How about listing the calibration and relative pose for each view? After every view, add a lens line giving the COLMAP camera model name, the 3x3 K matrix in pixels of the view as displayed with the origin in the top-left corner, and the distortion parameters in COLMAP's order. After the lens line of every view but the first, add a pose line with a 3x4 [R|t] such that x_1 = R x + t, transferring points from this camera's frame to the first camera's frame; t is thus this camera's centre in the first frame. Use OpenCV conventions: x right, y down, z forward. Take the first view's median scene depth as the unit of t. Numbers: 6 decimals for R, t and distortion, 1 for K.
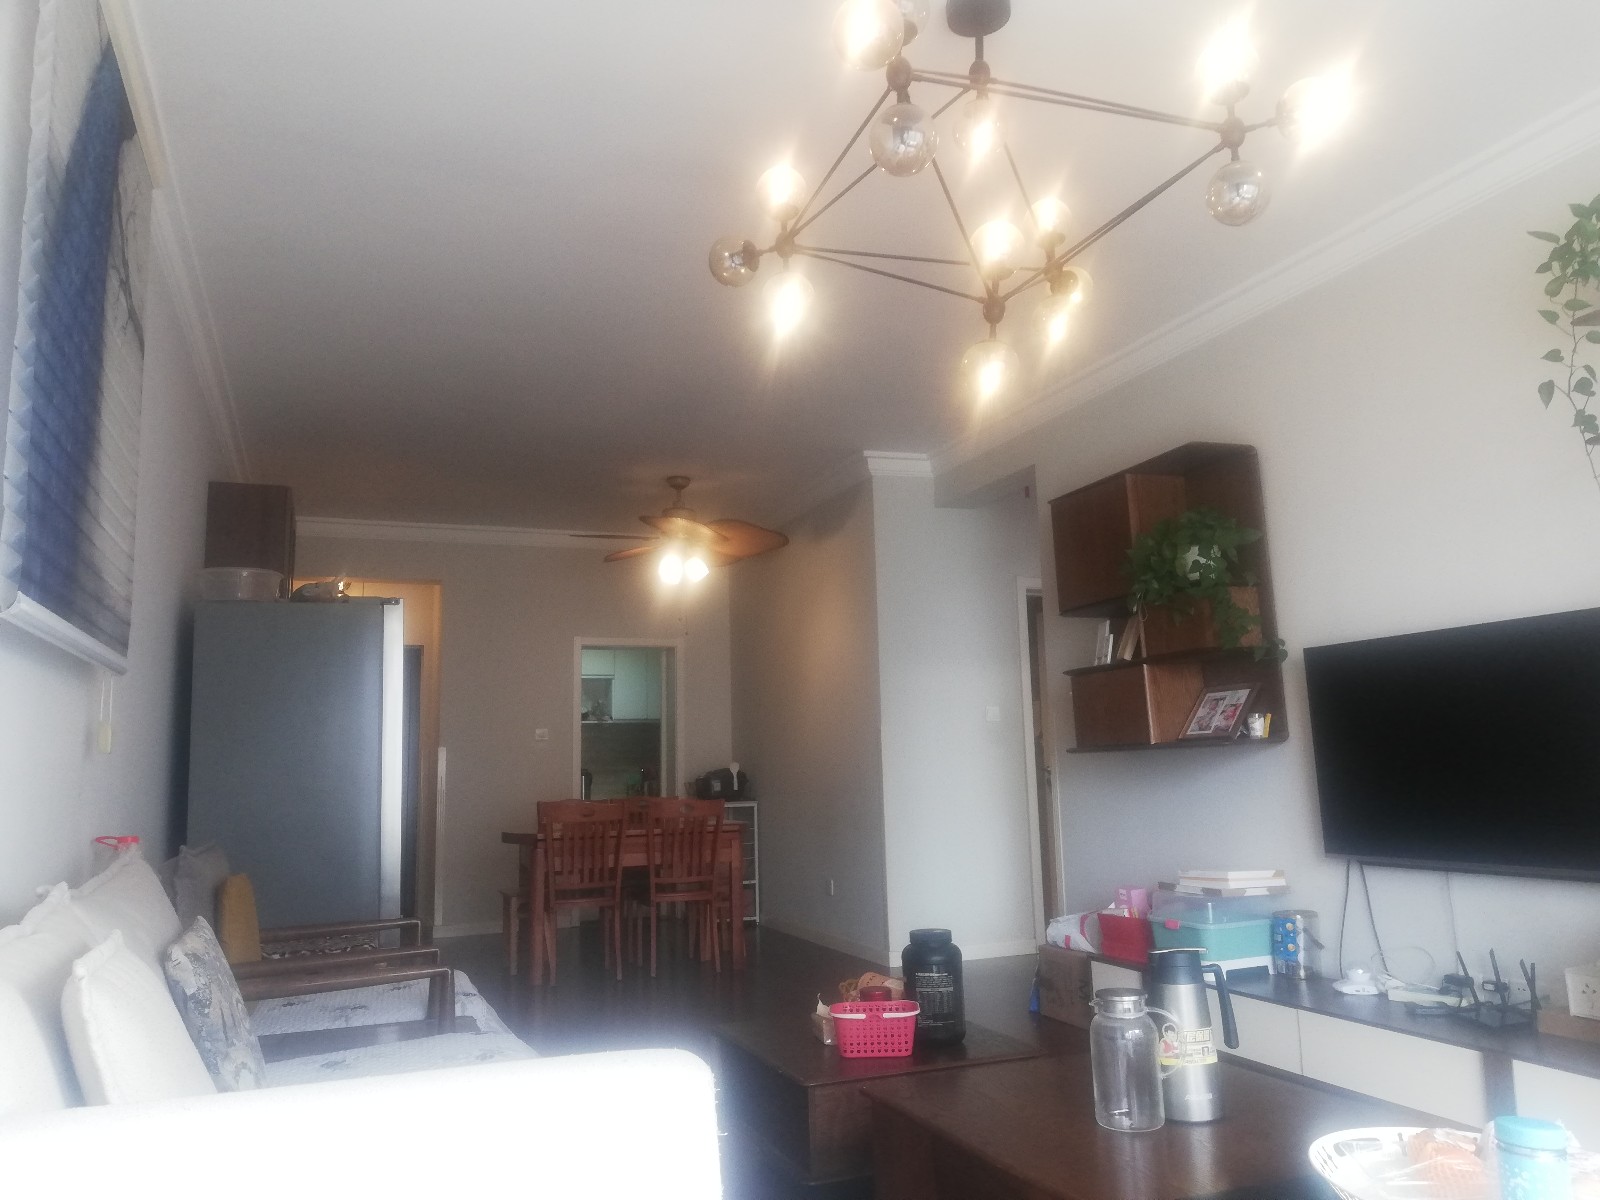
lens RADIAL K [[1192.0, 0, 800.0], [0, 1192.0, 600.0], [0, 0, 1]] dist [0.060614, -0.094099]
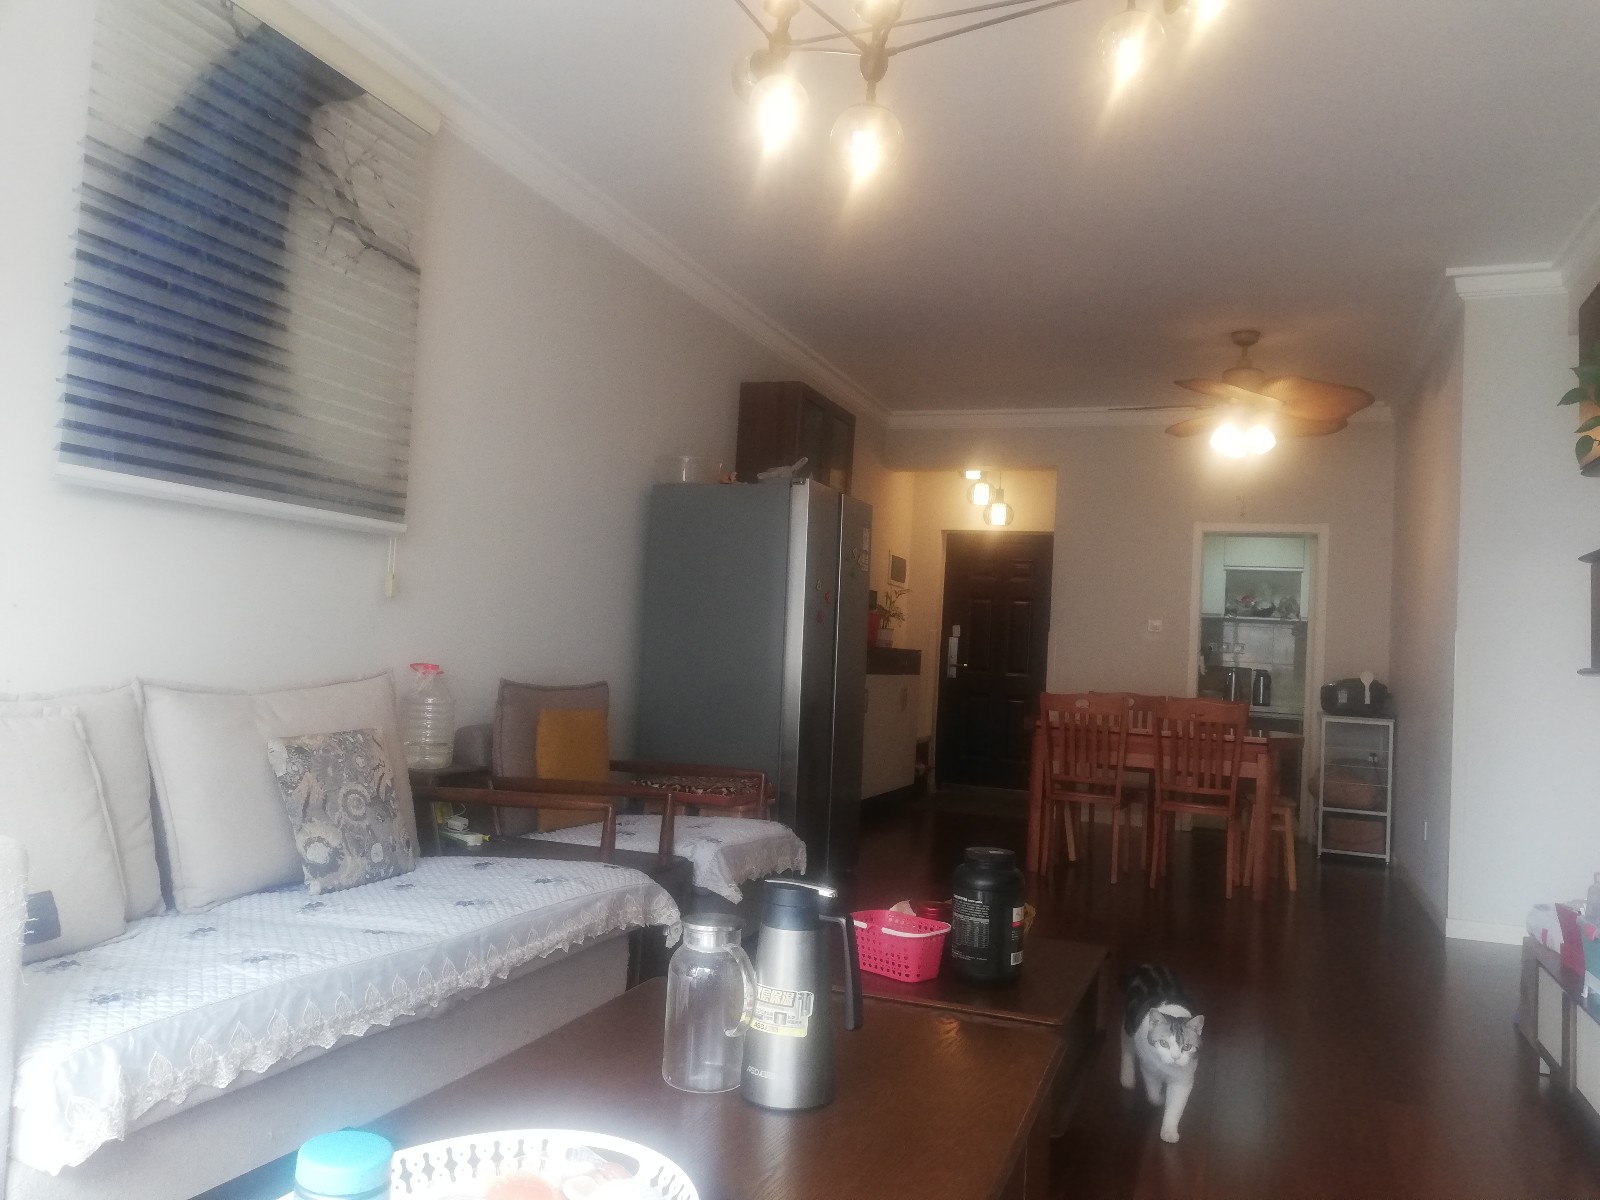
lens RADIAL K [[1192.0, 0, 800.0], [0, 1192.0, 600.0], [0, 0, 1]] dist [0.060614, -0.094099]
pose [[0.749576, 0.037298, -0.660867, 0.239222], [0.019150, 0.996771, 0.077976, 0.015562], [0.661641, -0.071104, 0.746442, 0.133111]]
